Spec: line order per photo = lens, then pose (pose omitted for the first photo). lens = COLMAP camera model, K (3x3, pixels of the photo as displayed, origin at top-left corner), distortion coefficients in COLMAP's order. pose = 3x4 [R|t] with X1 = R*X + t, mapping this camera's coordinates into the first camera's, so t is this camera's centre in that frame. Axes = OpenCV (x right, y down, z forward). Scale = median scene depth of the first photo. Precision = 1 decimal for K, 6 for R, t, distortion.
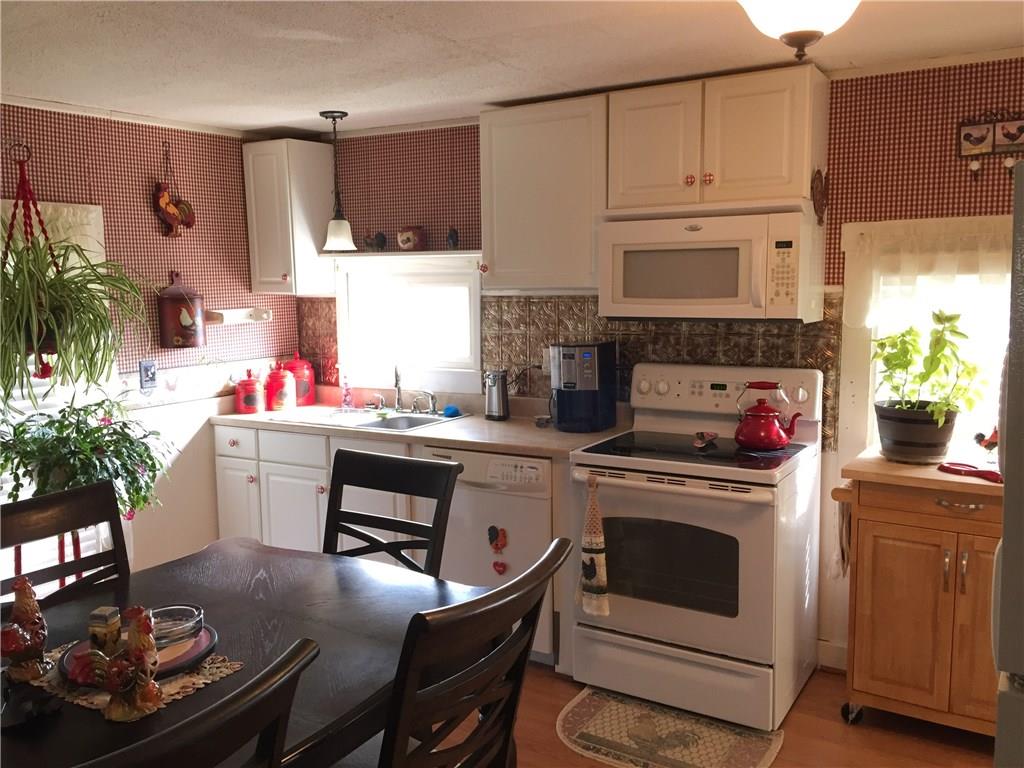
lens RADIAL K [[869.0, 0, 510.7], [0, 869.0, 381.5], [0, 0, 1]] dist [0.102535, -0.133651]
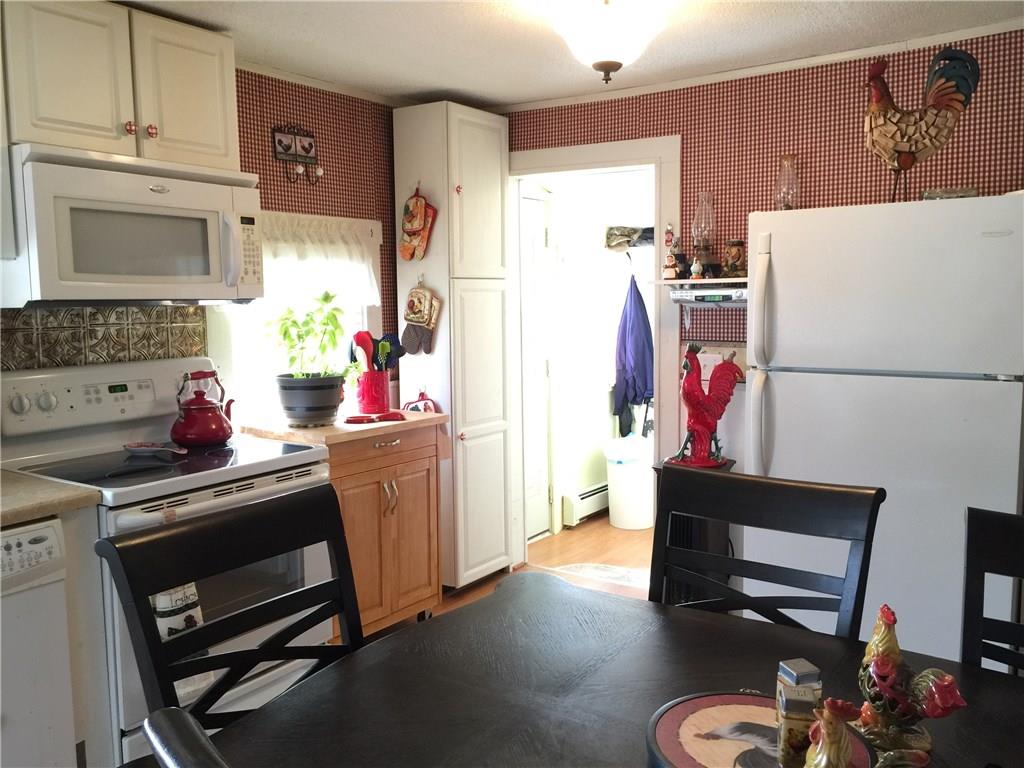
lens RADIAL K [[869.0, 0, 510.7], [0, 869.0, 381.5], [0, 0, 1]] dist [0.102535, -0.133651]
pose [[0.062344, -0.090253, 0.993966, -0.580947], [0.127251, 0.988494, 0.081774, -0.021915], [-0.989909, 0.121385, 0.073111, 0.604455]]
